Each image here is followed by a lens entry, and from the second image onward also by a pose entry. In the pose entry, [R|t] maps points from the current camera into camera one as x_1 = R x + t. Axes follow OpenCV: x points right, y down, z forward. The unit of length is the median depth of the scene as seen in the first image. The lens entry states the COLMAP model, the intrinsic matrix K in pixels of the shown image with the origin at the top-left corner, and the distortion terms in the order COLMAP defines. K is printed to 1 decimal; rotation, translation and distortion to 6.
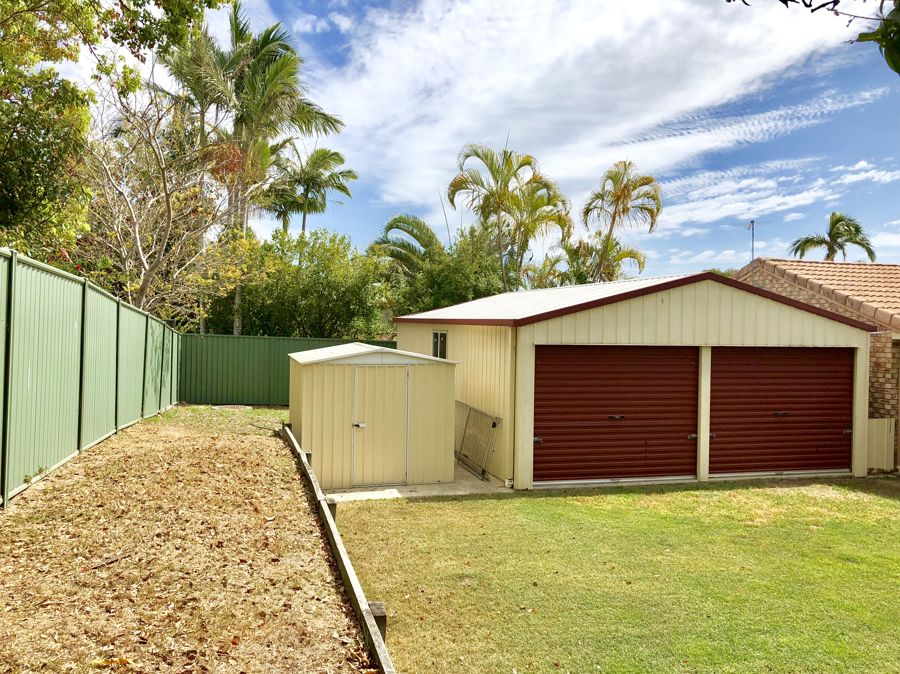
lens RADIAL K [[739.3, 0, 450.1], [0, 739.3, 338.8], [0, 0, 1]] dist [0.051291, -0.023412]
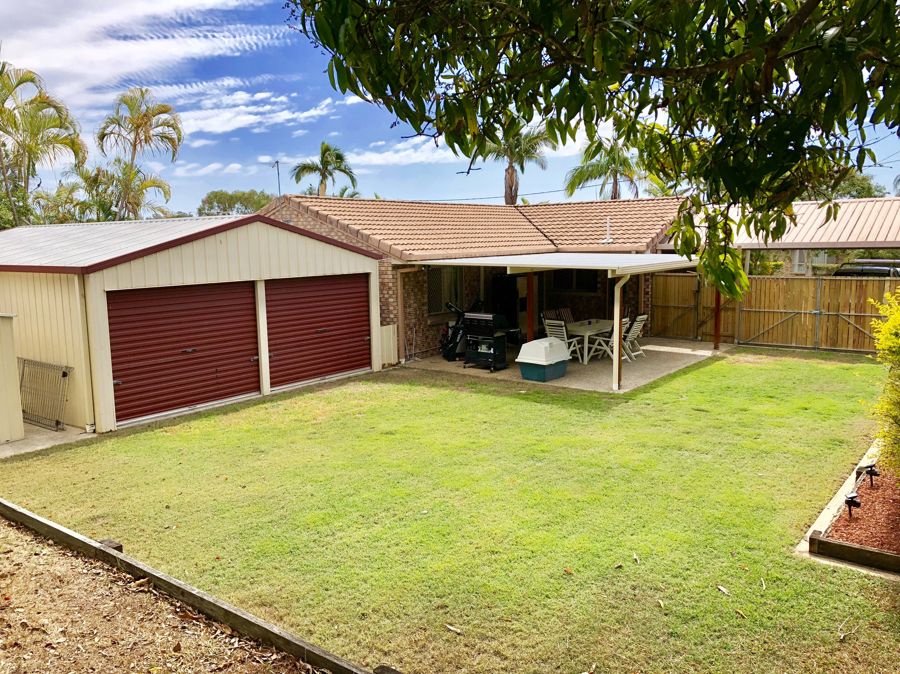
lens RADIAL K [[739.3, 0, 448.6], [0, 739.3, 335.9], [0, 0, 1]] dist [0.051291, -0.023412]
pose [[0.797301, -0.112178, 0.593066, -0.111758], [0.046541, 0.991078, 0.124894, -0.032883], [-0.601785, -0.071976, 0.795408, -0.092743]]
